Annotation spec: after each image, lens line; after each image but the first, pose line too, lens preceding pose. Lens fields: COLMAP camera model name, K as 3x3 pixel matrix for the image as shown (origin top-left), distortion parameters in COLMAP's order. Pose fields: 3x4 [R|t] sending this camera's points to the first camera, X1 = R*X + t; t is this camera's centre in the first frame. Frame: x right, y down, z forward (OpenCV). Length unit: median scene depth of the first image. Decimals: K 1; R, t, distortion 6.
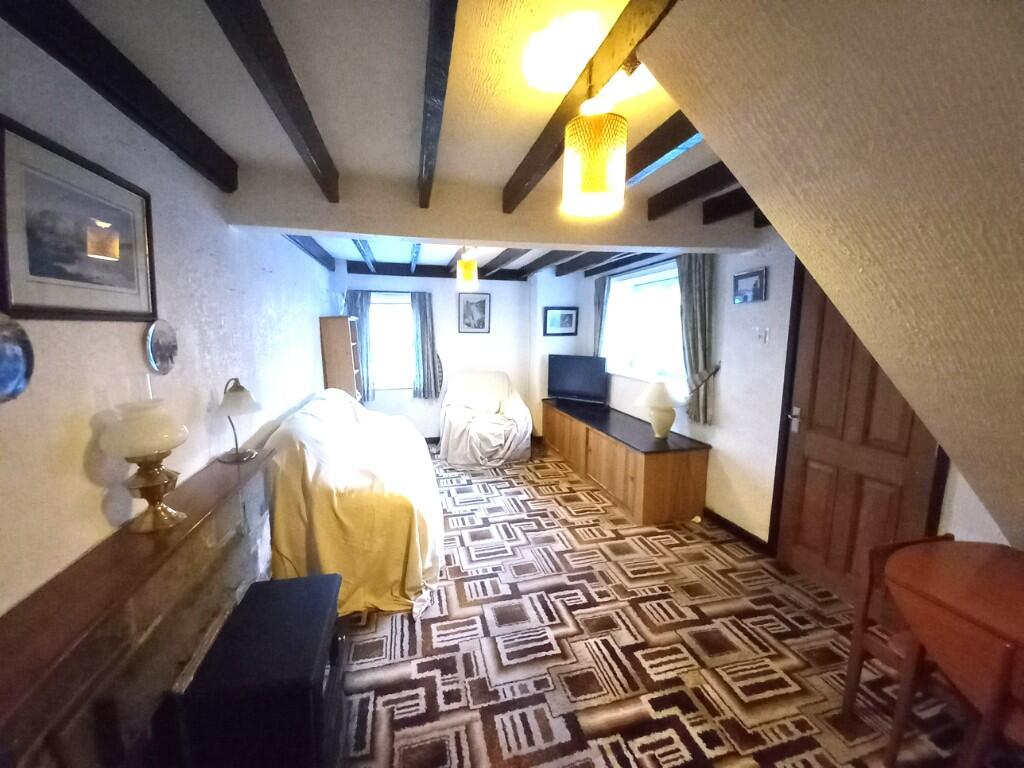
lens RADIAL K [[415.5, 0, 508.9], [0, 415.5, 382.0], [0, 0, 1]] dist [-0.001984, -0.000338]
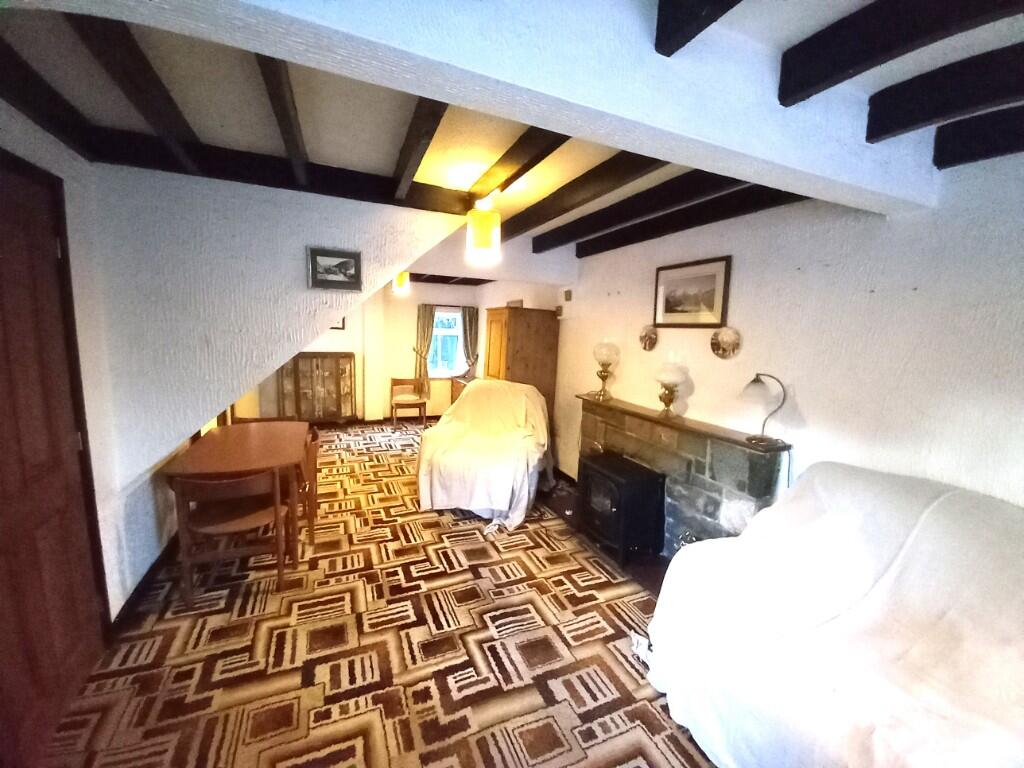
lens RADIAL K [[415.5, 0, 510.9], [0, 415.5, 387.7], [0, 0, 1]] dist [-0.001984, -0.000338]
pose [[-0.985107, -0.011813, -0.171536, 0.244415], [-0.058224, 0.961617, 0.268145, -0.231967], [0.161784, 0.274139, -0.947984, 1.859660]]
